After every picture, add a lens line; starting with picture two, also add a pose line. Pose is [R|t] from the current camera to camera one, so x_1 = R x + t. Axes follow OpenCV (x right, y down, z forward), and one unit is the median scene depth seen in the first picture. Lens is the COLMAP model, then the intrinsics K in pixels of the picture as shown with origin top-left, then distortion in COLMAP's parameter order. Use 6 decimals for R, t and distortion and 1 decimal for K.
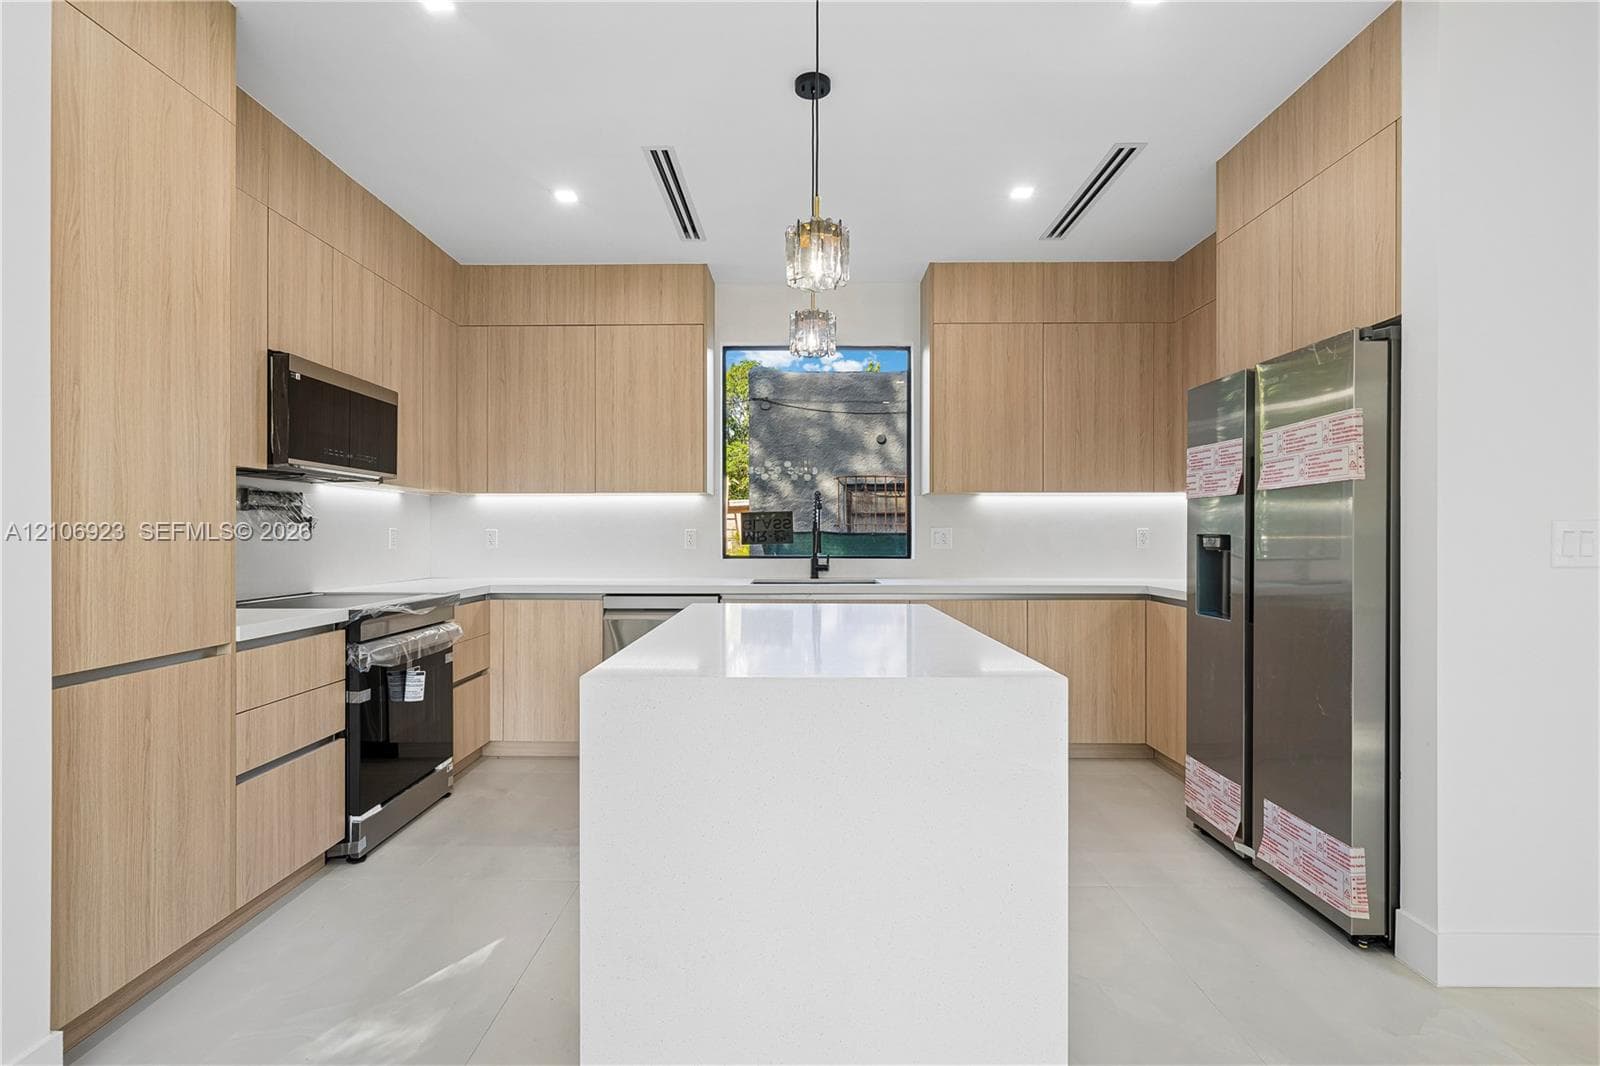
lens RADIAL K [[762.1, 0, 792.9], [0, 762.1, 535.1], [0, 0, 1]] dist [-0.000837, 0.000169]
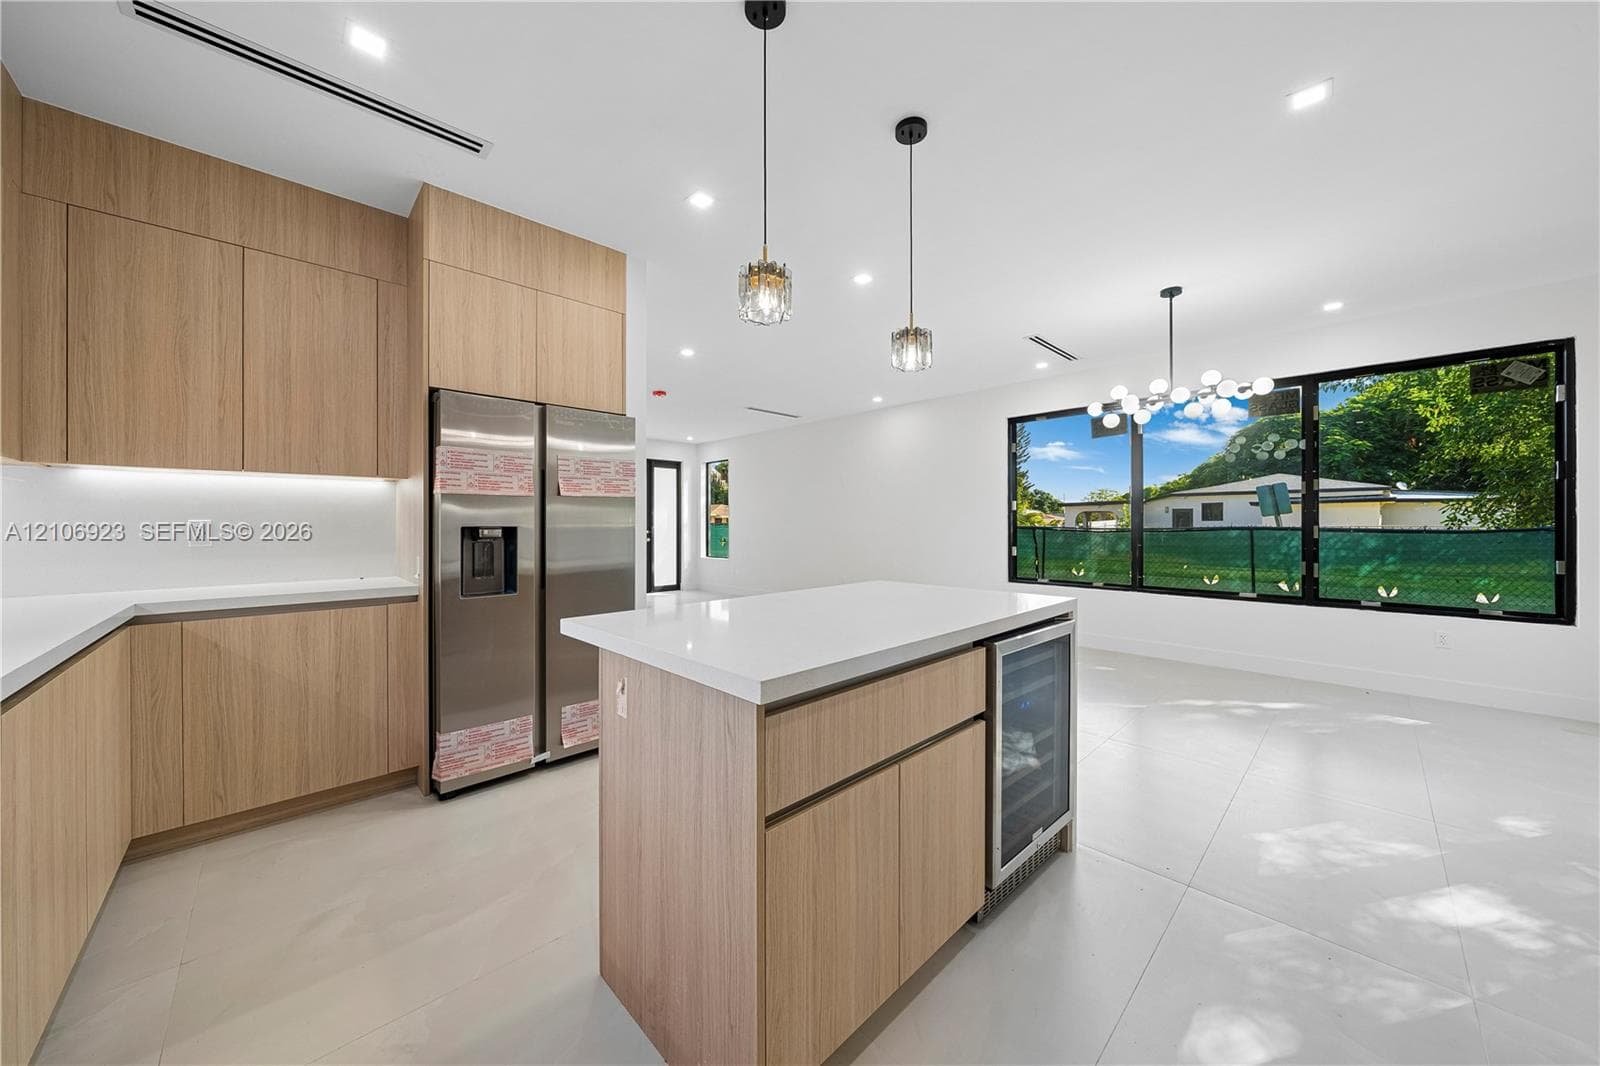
lens RADIAL K [[551.7, 0, 794.3], [0, 551.7, 524.5], [0, 0, 1]] dist [-0.008066, 0.000497]
pose [[-0.700843, 0.000093, 0.713315, -0.454754], [0.000630, 1.000000, 0.000488, -0.004826], [-0.713315, 0.000791, -0.700843, 1.453809]]
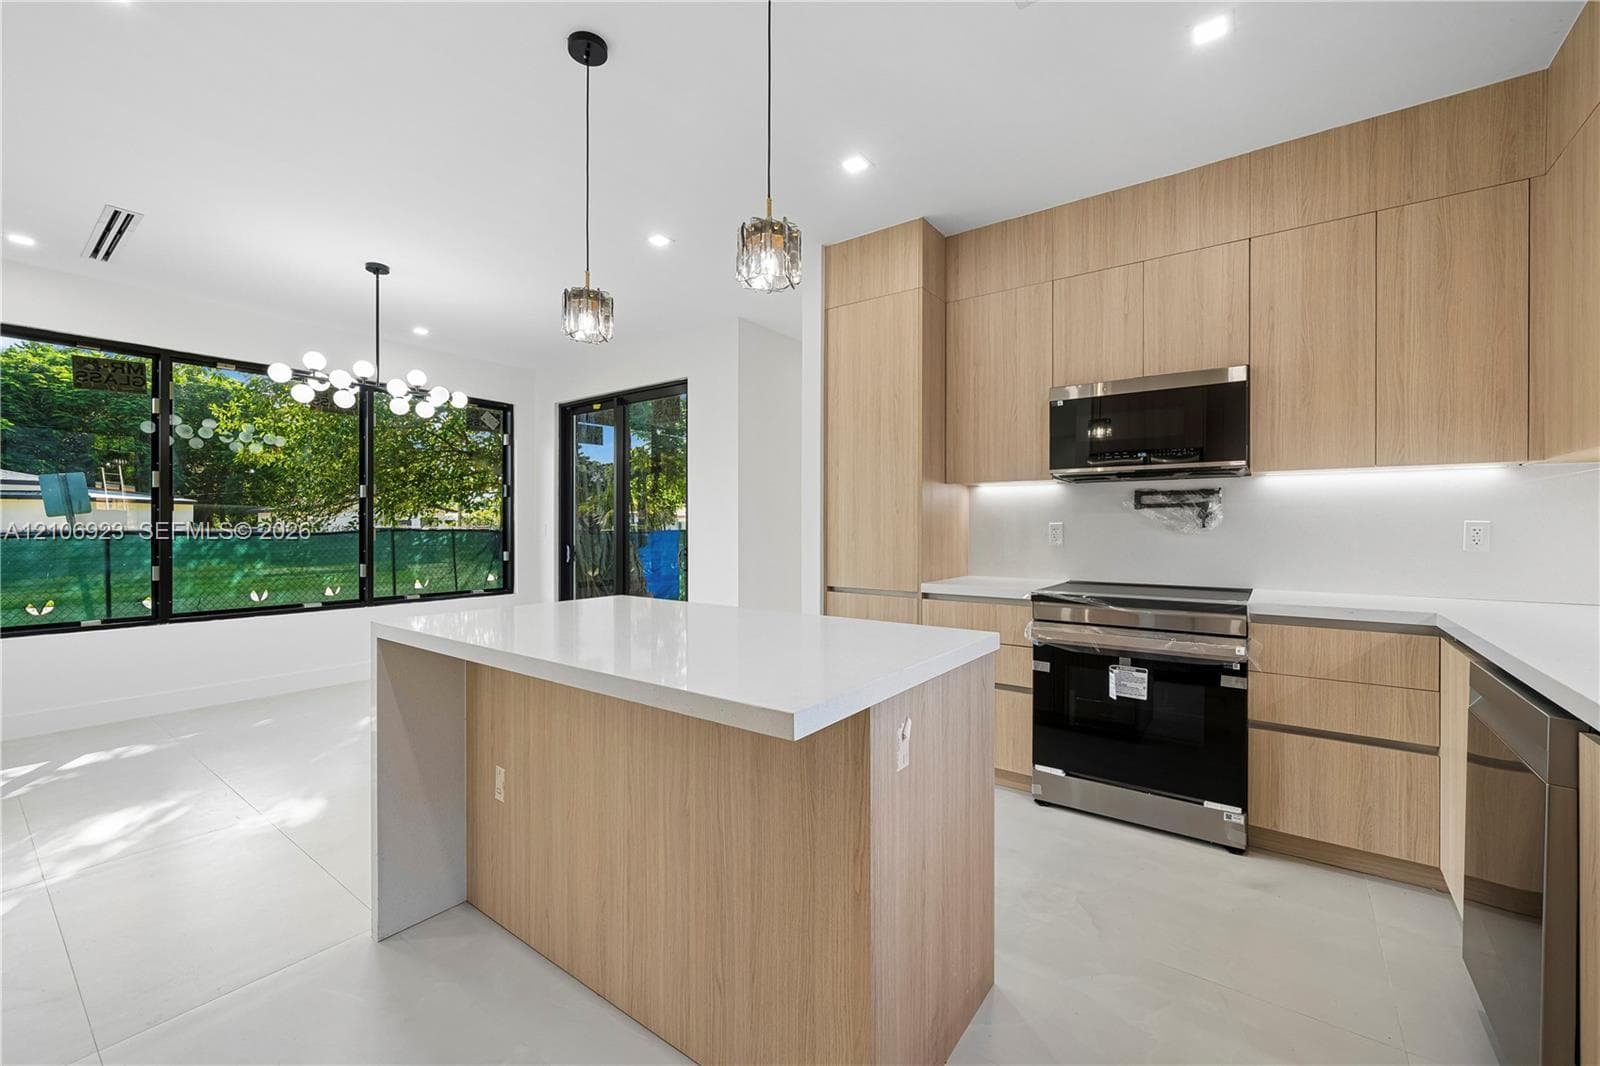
lens RADIAL K [[652.1, 0, 789.6], [0, 652.1, 522.0], [0, 0, 1]] dist [-0.000283, 0.000560]
pose [[-0.591429, -0.006251, -0.806333, 0.537969], [-0.000364, 0.999972, -0.007486, -0.005133], [0.806357, -0.004134, -0.591415, 1.427282]]
